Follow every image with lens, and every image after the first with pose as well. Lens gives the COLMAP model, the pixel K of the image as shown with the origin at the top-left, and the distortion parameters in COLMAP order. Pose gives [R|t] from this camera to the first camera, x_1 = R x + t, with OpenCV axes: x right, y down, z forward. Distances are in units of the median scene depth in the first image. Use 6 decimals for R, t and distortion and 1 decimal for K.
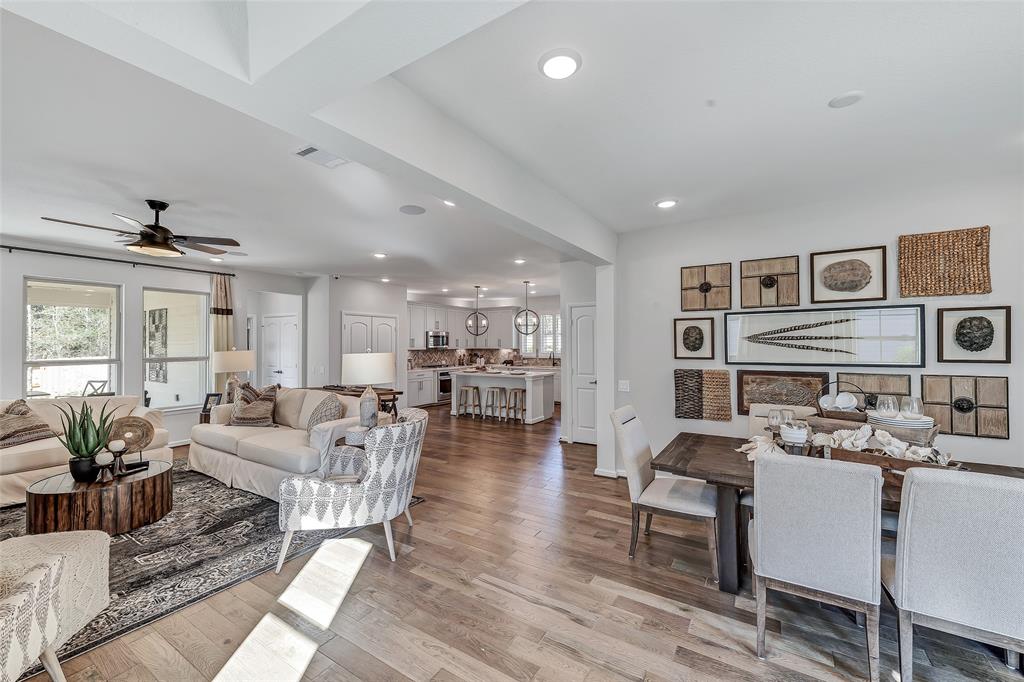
lens RADIAL K [[410.2, 0, 515.3], [0, 410.2, 338.3], [0, 0, 1]] dist [0.012452, -0.004188]
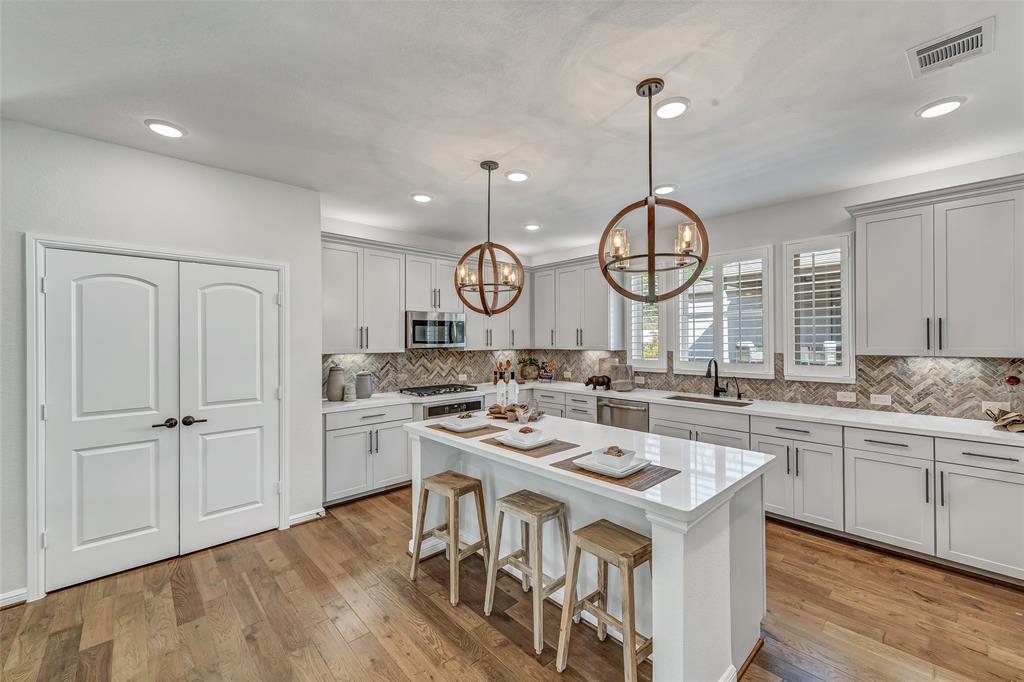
lens RADIAL K [[410.2, 0, 513.8], [0, 410.2, 337.4], [0, 0, 1]] dist [0.012452, -0.004188]
pose [[0.965170, -0.002276, -0.261613, 0.025656], [0.004304, 0.999965, 0.007180, 0.020331], [0.261588, -0.008056, 0.965146, 1.457629]]
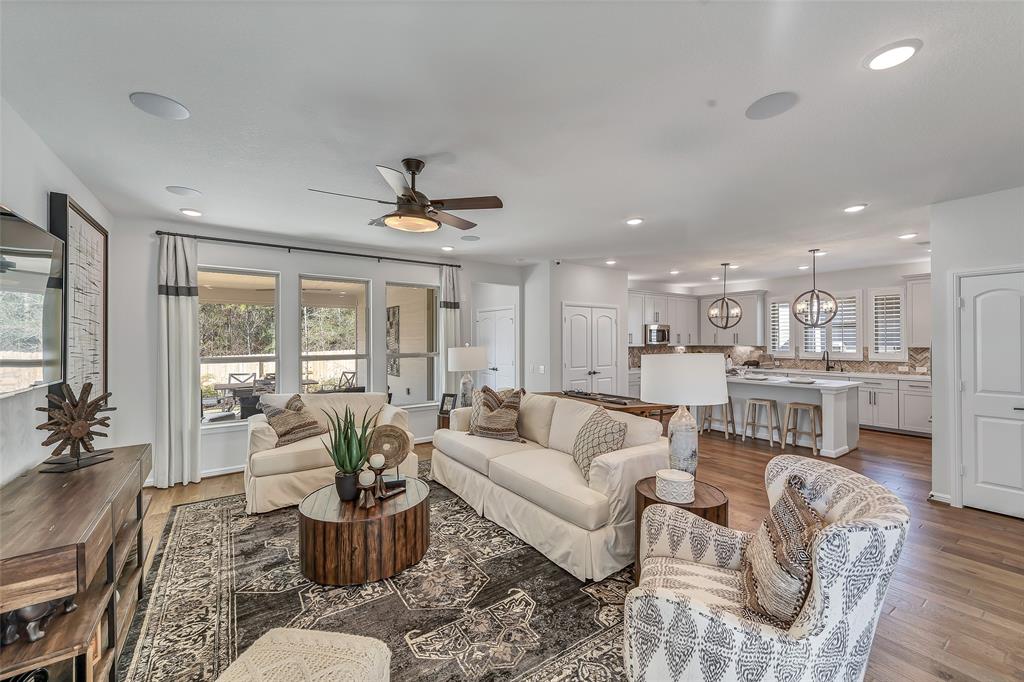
lens RADIAL K [[410.2, 0, 509.3], [0, 410.2, 340.0], [0, 0, 1]] dist [0.012452, -0.004188]
pose [[0.917455, 0.000556, -0.397839, -0.331699], [0.004903, 0.999907, 0.012706, 0.005235], [0.397809, -0.013608, 0.917367, 0.297133]]
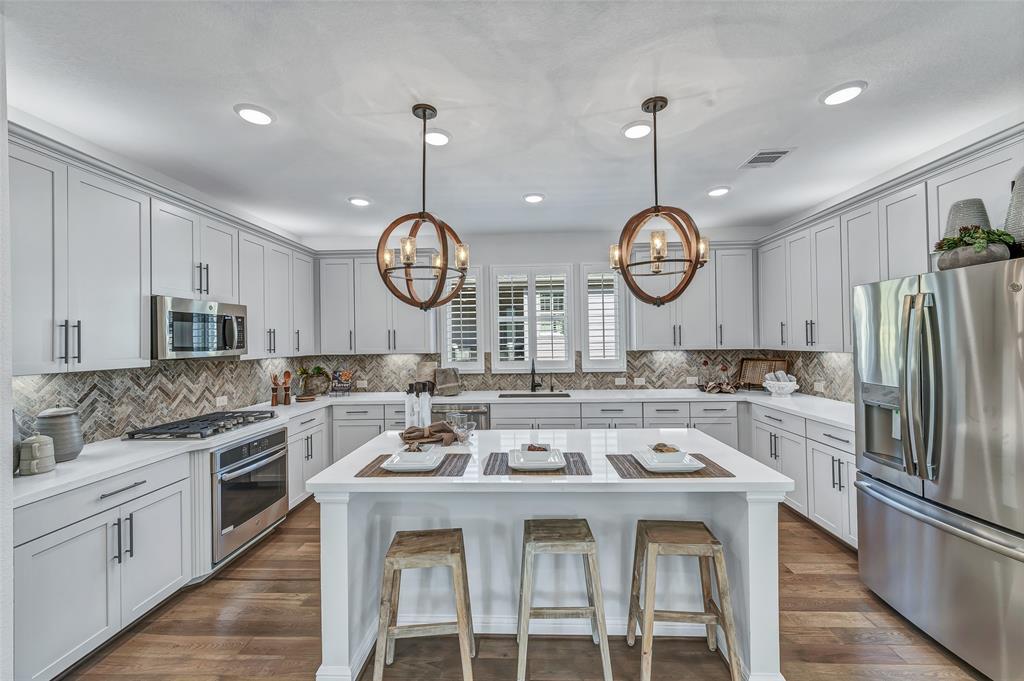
lens RADIAL K [[407.0, 0, 516.1], [0, 407.0, 339.6], [0, 0, 1]] dist [0.006326, -0.001419]
pose [[0.865040, -0.008799, 0.501625, -0.358590], [0.005433, 0.999952, 0.008170, 0.022555], [-0.501673, -0.004342, 0.865046, 1.610103]]
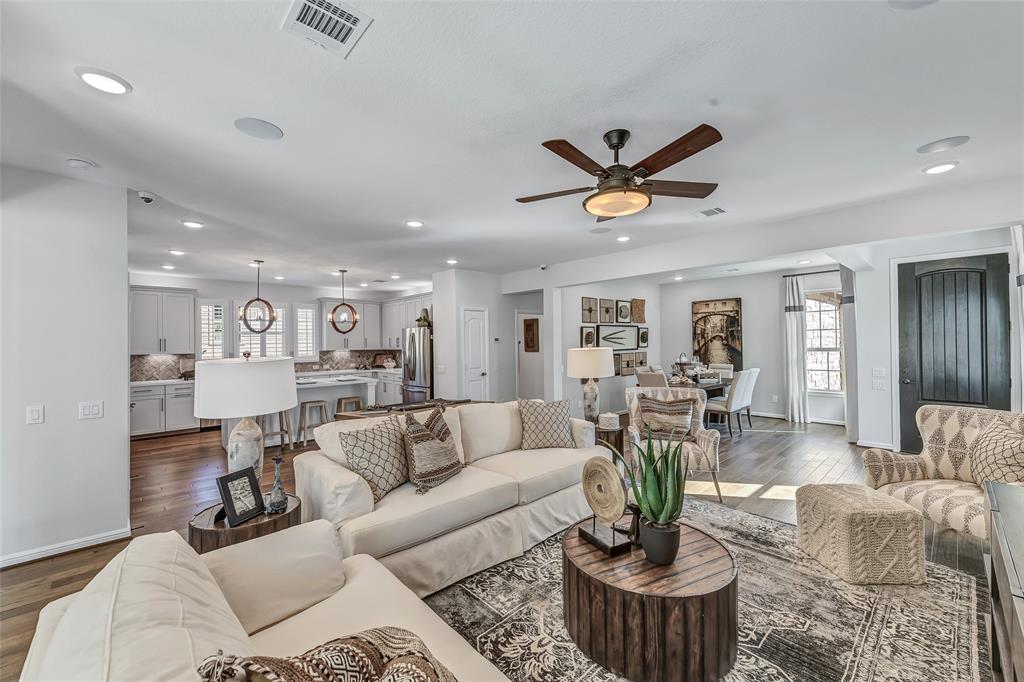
lens RADIAL K [[410.2, 0, 517.7], [0, 410.2, 338.6], [0, 0, 1]] dist [0.012452, -0.004188]
pose [[0.246389, 0.008985, 0.969129, -1.386798], [-0.000032, 0.999957, -0.009262, 0.018373], [-0.969171, 0.002251, 0.246379, 0.870638]]
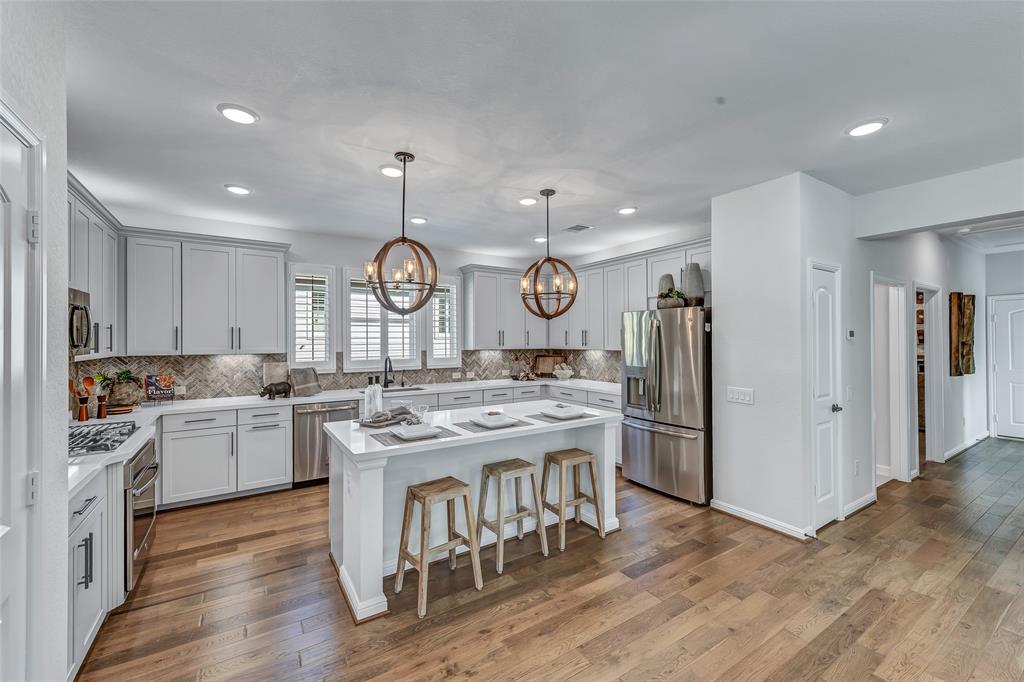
lens RADIAL K [[410.2, 0, 517.1], [0, 410.2, 339.7], [0, 0, 1]] dist [0.012452, -0.004188]
pose [[0.413804, 0.003016, 0.910361, -0.720852], [-0.009378, 0.999956, 0.000950, 0.025404], [-0.910318, -0.008930, 0.413814, 1.681495]]
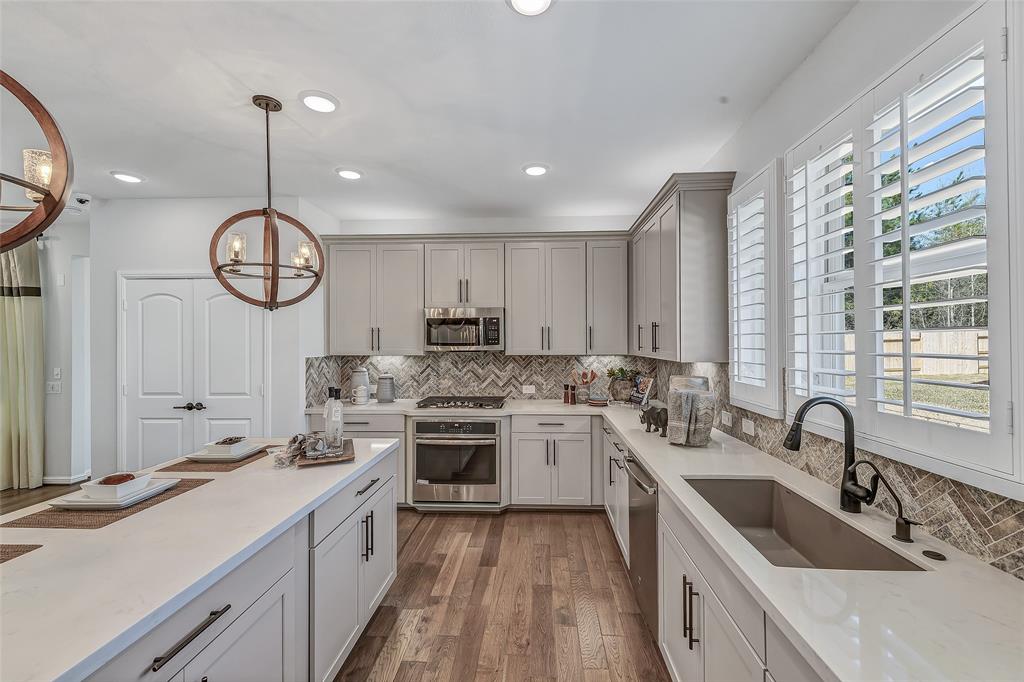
lens RADIAL K [[410.2, 0, 524.5], [0, 410.2, 338.9], [0, 0, 1]] dist [0.012452, -0.004188]
pose [[0.495485, -0.004161, -0.868606, 0.403717], [0.012410, 0.999920, 0.002288, 0.028184], [0.868528, -0.011913, 0.495497, 2.144943]]
